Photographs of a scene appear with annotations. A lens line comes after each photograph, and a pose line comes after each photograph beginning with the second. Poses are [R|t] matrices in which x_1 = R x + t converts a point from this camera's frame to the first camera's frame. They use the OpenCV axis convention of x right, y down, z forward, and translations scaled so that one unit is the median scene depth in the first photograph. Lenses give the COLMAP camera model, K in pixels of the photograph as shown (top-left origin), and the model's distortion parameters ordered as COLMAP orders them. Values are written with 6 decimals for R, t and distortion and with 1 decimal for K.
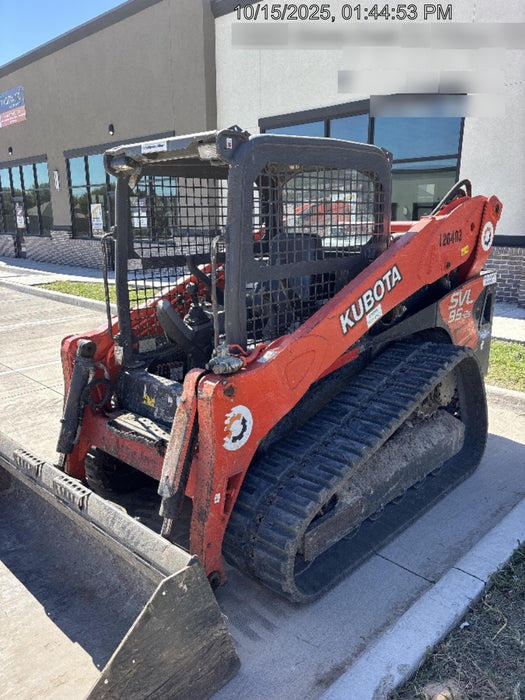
lens RADIAL K [[537.4, 0, 262.5], [0, 537.4, 350.0], [0, 0, 1]] dist [-0.007263, -0.005296]
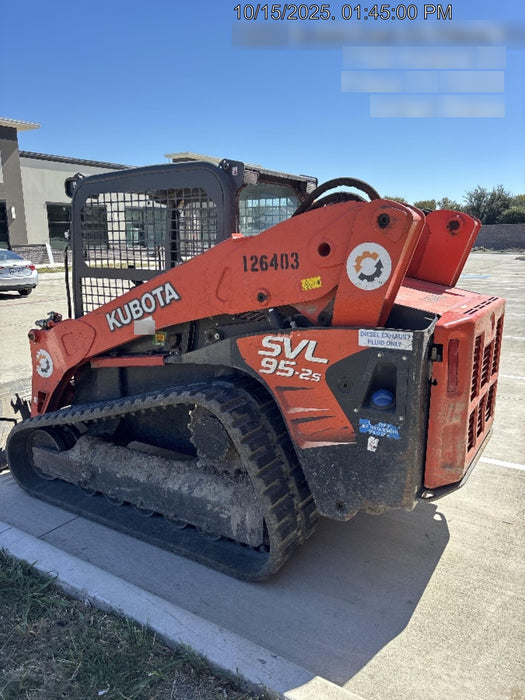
lens RADIAL K [[538.9, 0, 262.5], [0, 538.9, 350.0], [0, 0, 1]] dist [0.051869, -0.001441]
pose [[0.207064, 0.209723, -0.955584, 1.297148], [-0.239612, 0.957875, 0.158305, -0.244186], [0.948531, 0.196191, 0.248594, 0.966886]]
